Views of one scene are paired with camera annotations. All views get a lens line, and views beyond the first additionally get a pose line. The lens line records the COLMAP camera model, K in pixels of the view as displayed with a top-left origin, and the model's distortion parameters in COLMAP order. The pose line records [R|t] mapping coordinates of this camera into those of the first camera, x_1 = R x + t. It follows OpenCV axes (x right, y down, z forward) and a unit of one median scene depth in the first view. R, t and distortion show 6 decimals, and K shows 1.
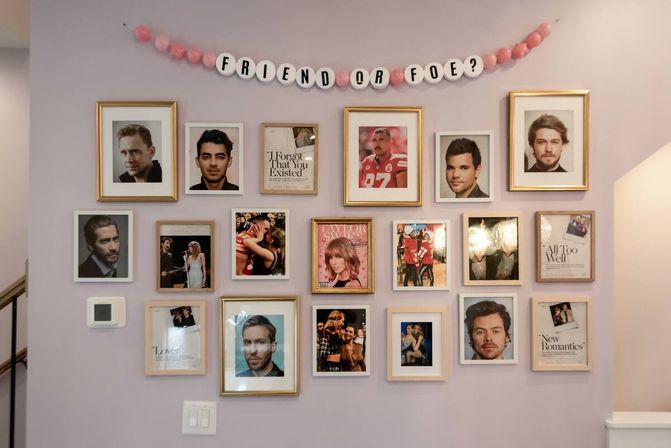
lens RADIAL K [[342.7, 0, 334.8], [0, 342.7, 227.6], [0, 0, 1]] dist [0.022105, -0.005101]
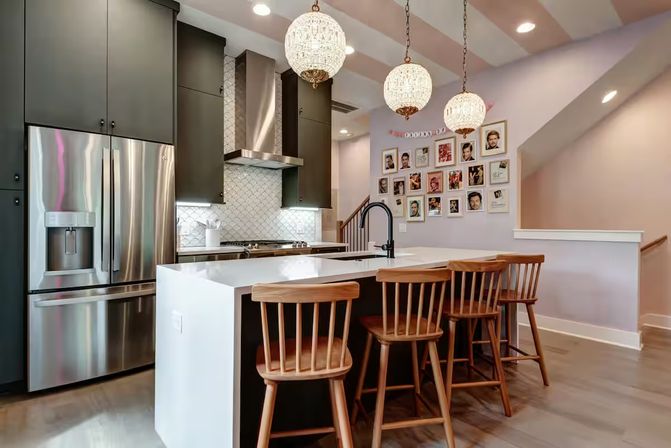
lens RADIAL K [[342.7, 0, 334.9], [0, 342.7, 225.0], [0, 0, 1]] dist [0.022105, -0.005101]
pose [[0.665543, -0.005235, -0.746341, 1.979737], [0.004202, 0.999986, -0.003268, 0.528884], [0.746348, -0.000961, 0.665555, -2.130924]]
